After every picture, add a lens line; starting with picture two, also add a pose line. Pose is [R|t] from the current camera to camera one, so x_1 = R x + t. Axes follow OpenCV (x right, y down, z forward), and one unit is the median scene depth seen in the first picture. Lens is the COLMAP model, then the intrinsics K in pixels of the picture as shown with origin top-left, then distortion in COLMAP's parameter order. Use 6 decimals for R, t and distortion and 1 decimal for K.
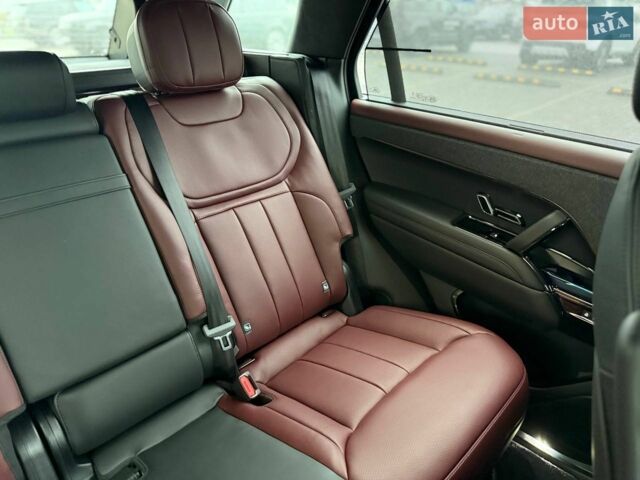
lens RADIAL K [[457.0, 0, 322.9], [0, 457.0, 241.5], [0, 0, 1]] dist [0.050886, -0.074240]
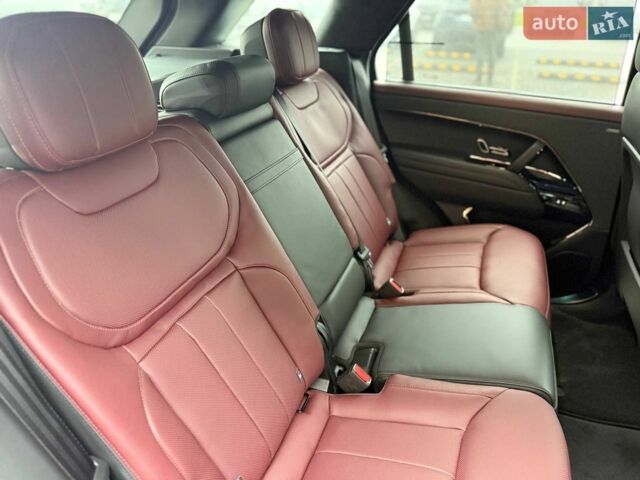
lens RADIAL K [[457.0, 0, 317.5], [0, 457.0, 235.7], [0, 0, 1]] dist [0.050886, -0.074240]
pose [[0.917922, -0.178366, 0.354407, -0.695602], [0.170628, 0.983896, 0.053244, 0.034582], [-0.358197, 0.011598, 0.933574, -0.191912]]
